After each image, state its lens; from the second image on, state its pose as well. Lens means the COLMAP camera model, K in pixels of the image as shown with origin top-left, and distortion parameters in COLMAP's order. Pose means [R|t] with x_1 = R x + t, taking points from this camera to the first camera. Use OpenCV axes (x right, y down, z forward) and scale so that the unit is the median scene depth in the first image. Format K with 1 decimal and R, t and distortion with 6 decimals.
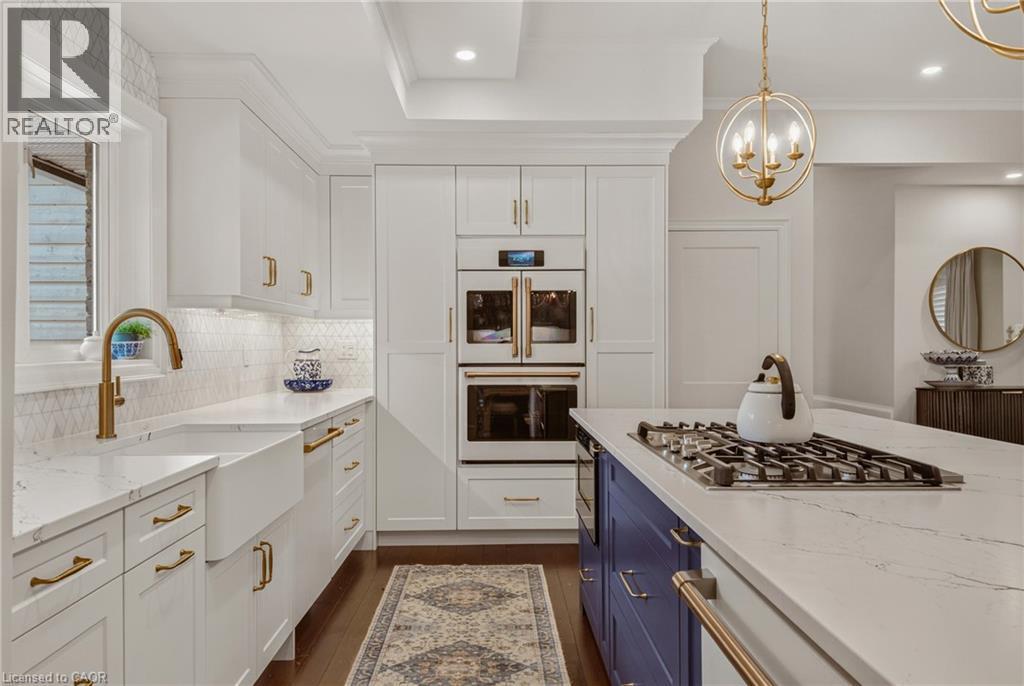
lens RADIAL K [[725.3, 0, 512.0], [0, 725.3, 343.0], [0, 0, 1]] dist [0.055601, -0.001067]
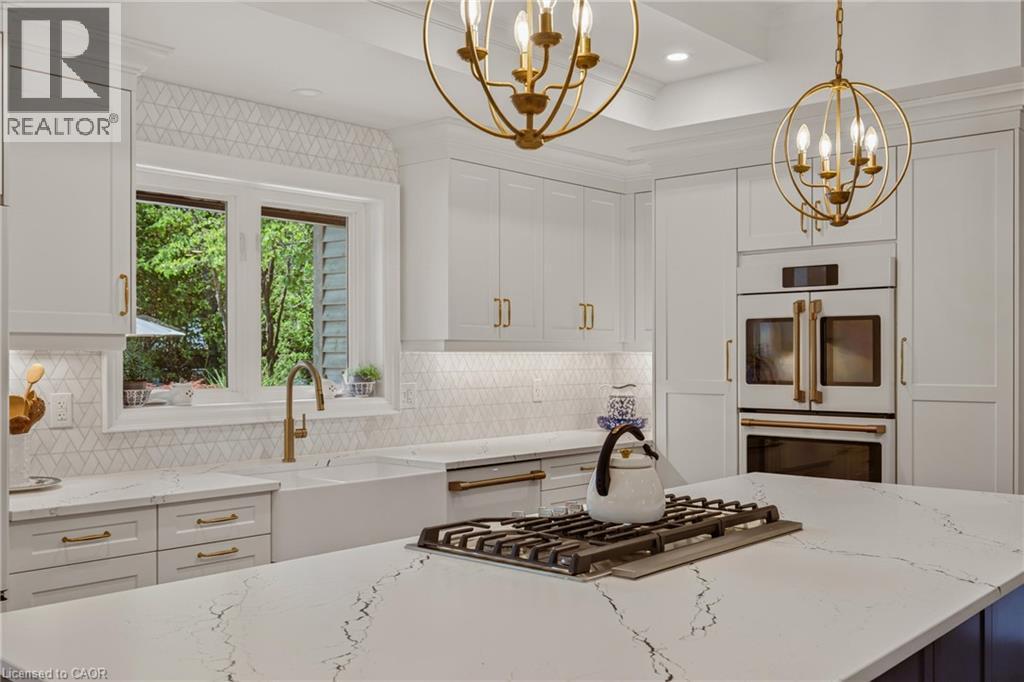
lens RADIAL K [[990.1, 0, 512.0], [0, 990.1, 341.0], [0, 0, 1]] dist [0.019744, 0.016852]
pose [[0.732015, -0.007644, -0.681246, 0.507291], [-0.000286, 0.999934, -0.011527, -0.034403], [0.681289, 0.008633, 0.731964, 0.000945]]
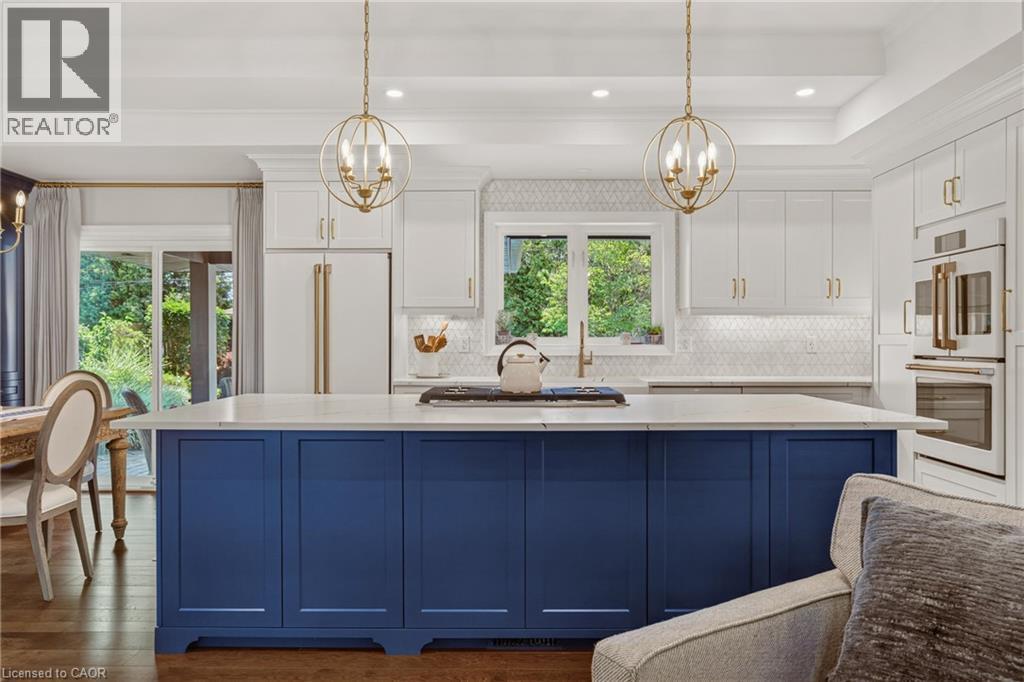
lens RADIAL K [[702.1, 0, 512.0], [0, 702.1, 341.0], [0, 0, 1]] dist [0.001075, -0.000509]
pose [[-0.029461, 0.001243, -0.999565, 0.918734], [0.002416, 0.999996, 0.001172, 0.006232], [0.999563, -0.002381, -0.029464, 0.475738]]
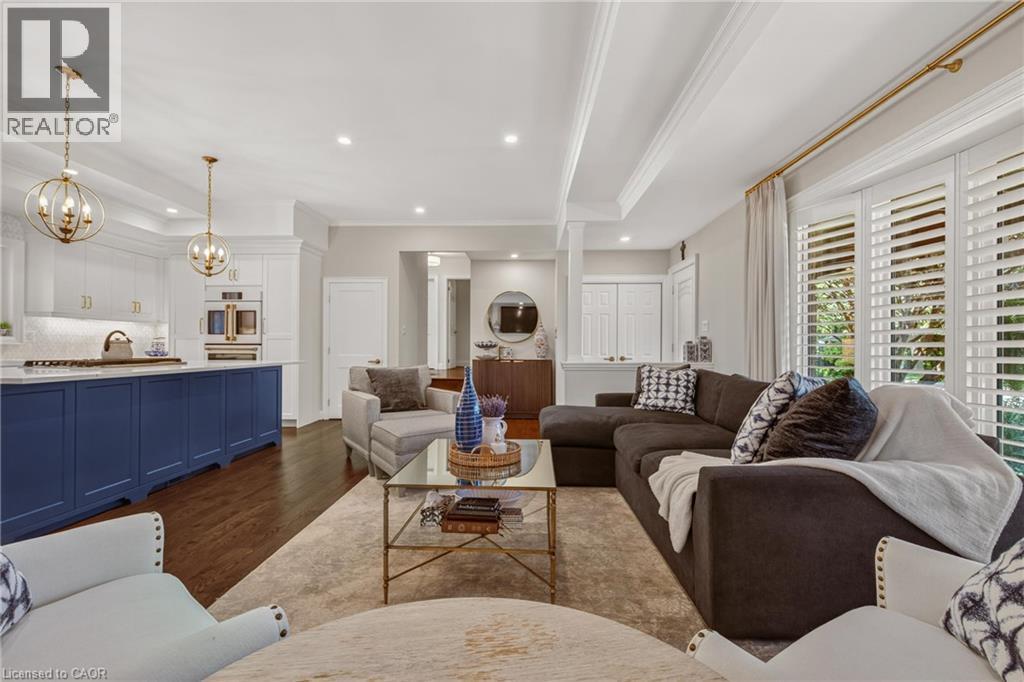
lens RADIAL K [[461.9, 0, 506.5], [0, 461.9, 344.2], [0, 0, 1]] dist [0.001868, 0.000192]
pose [[0.997326, 0.004074, -0.072969, 0.952344], [-0.004434, 0.999979, -0.004760, 0.033373], [0.072948, 0.005071, 0.997323, -0.342138]]
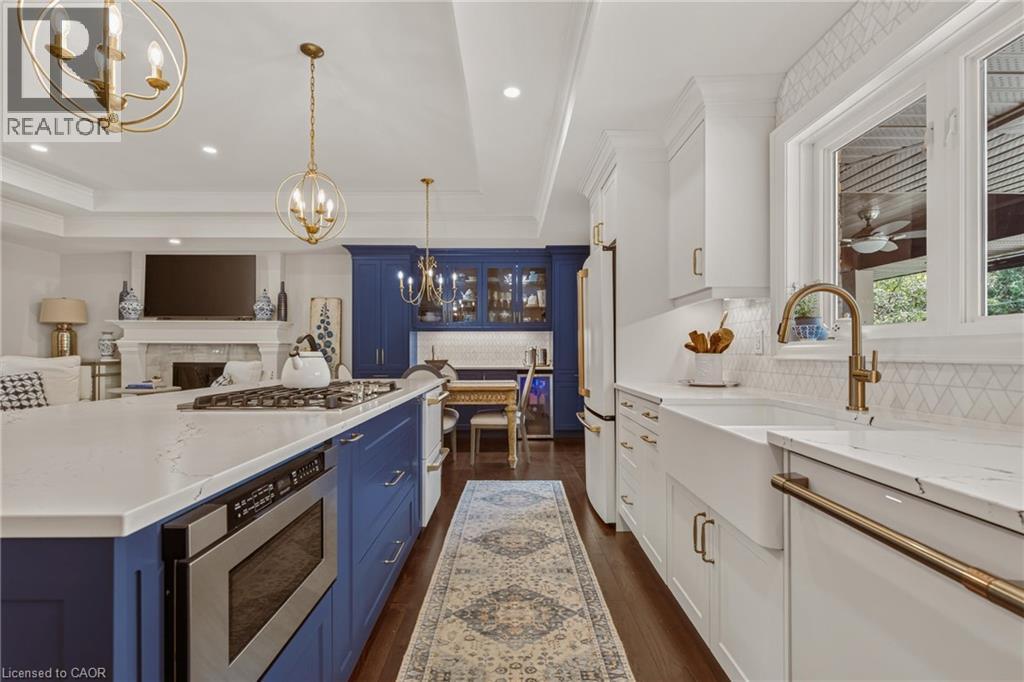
lens RADIAL K [[461.9, 0, 506.5], [0, 461.9, 344.2], [0, 0, 1]] dist [0.001868, 0.000192]
pose [[-0.999065, 0.009049, 0.042285, -0.048297], [0.008527, 0.999885, -0.012520, 0.022864], [-0.042394, -0.012148, -0.999027, 0.930721]]
